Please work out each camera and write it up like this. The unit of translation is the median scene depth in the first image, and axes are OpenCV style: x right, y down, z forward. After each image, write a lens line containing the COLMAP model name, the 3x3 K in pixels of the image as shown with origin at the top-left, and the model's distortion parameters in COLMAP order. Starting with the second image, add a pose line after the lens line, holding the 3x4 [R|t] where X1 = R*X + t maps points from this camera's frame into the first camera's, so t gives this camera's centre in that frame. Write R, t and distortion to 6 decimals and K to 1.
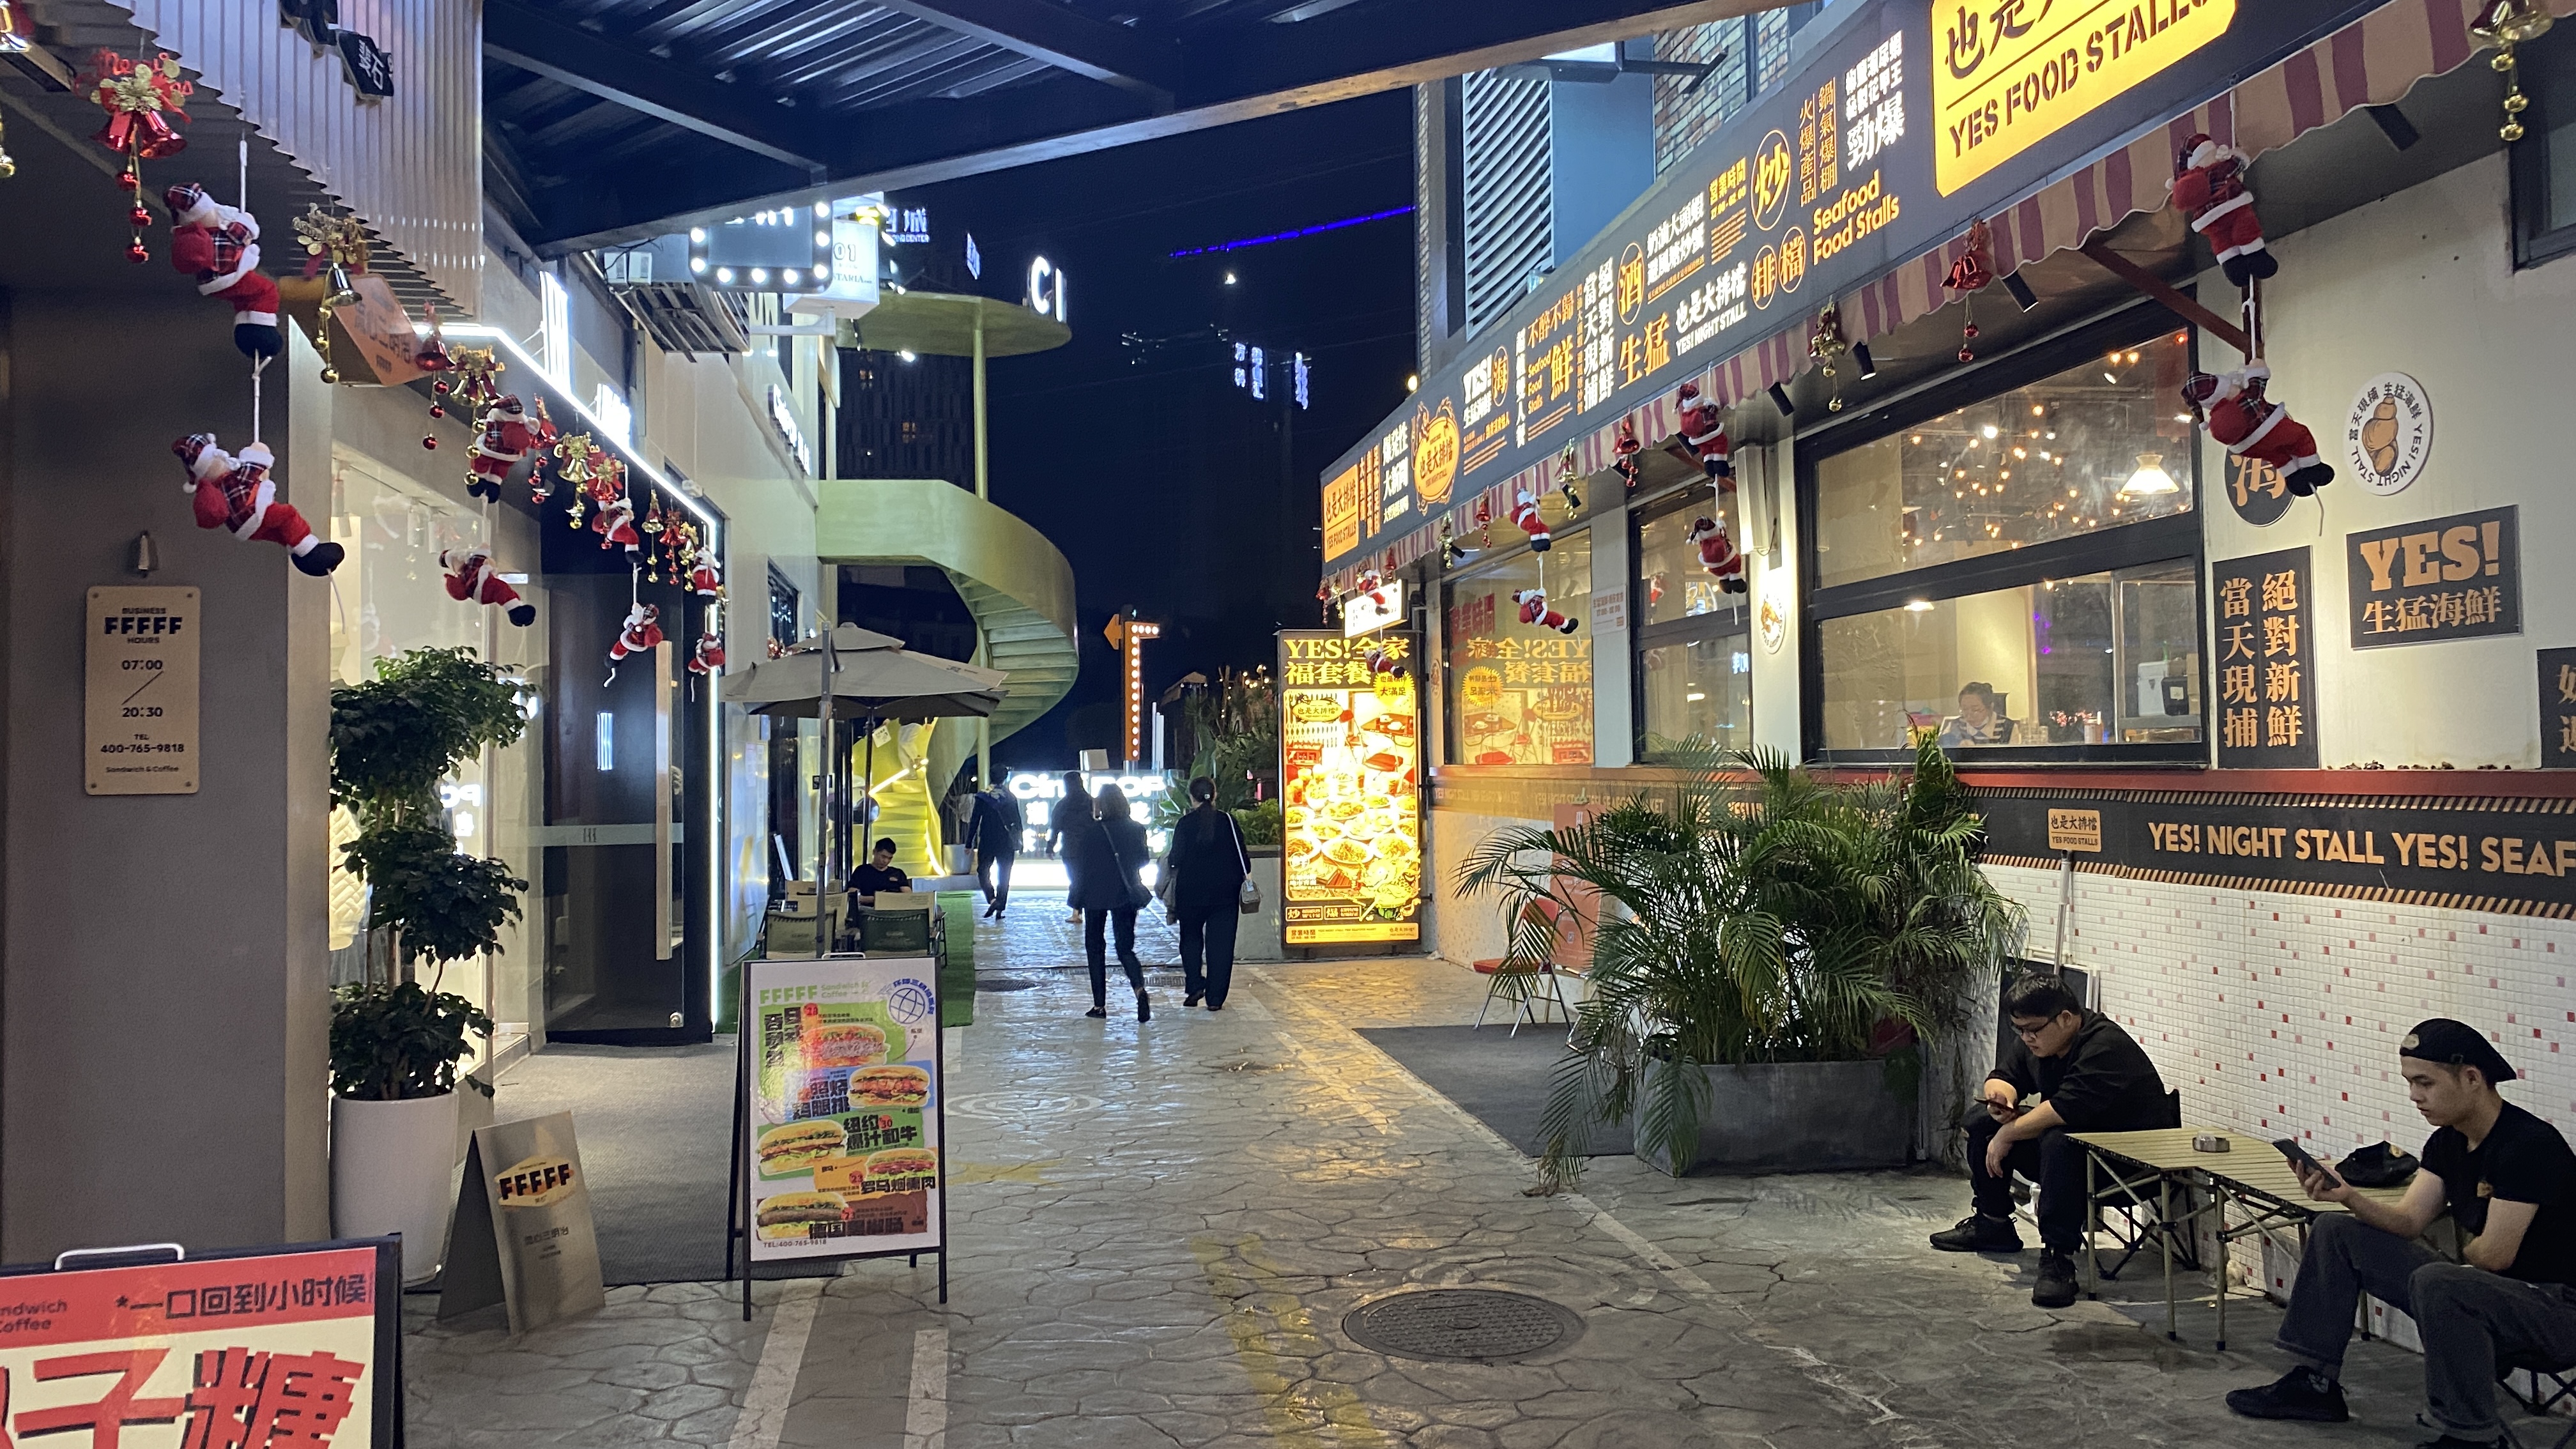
lens RADIAL K [[1972.0, 0, 1289.5], [0, 1972.0, 717.1], [0, 0, 1]] dist [0.001691, 0.000180]
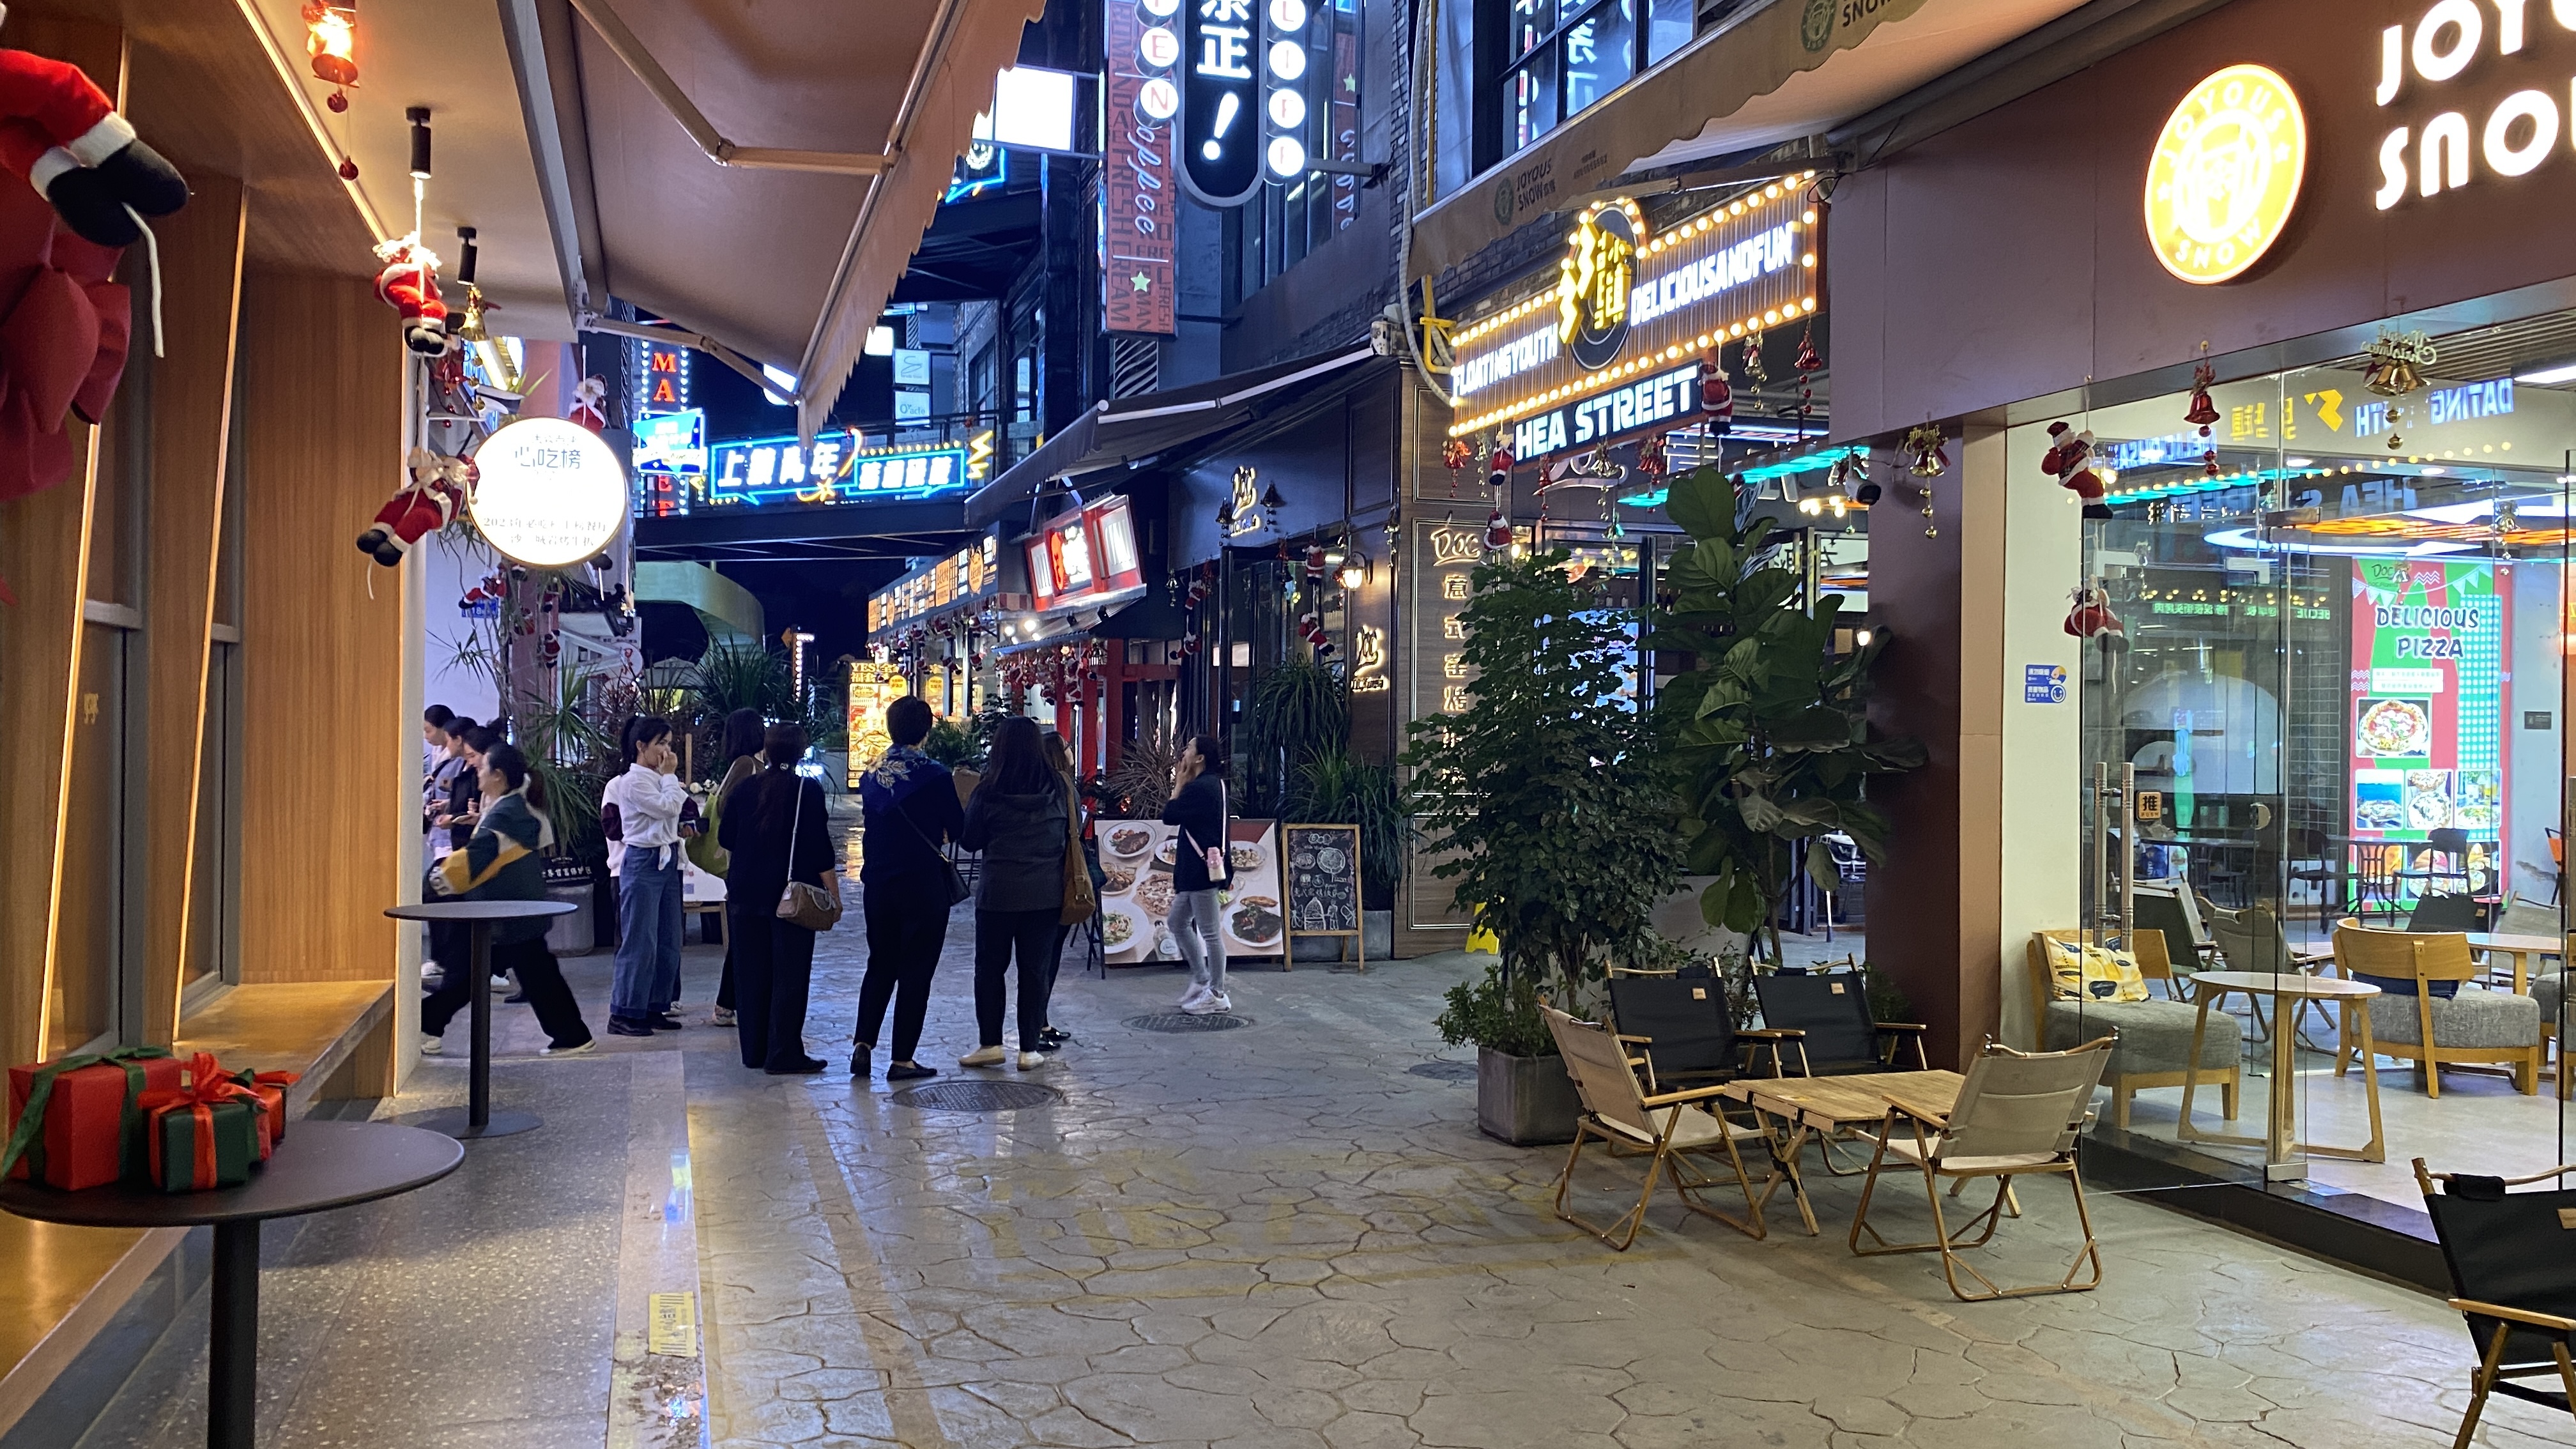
lens RADIAL K [[1972.0, 0, 1286.7], [0, 1972.0, 725.4], [0, 0, 1]] dist [0.001691, 0.000180]
pose [[0.987944, 0.022680, 0.153140, 0.100048], [-0.025868, 0.999488, 0.018853, -0.014237], [-0.152634, -0.022587, 0.988025, -0.956117]]
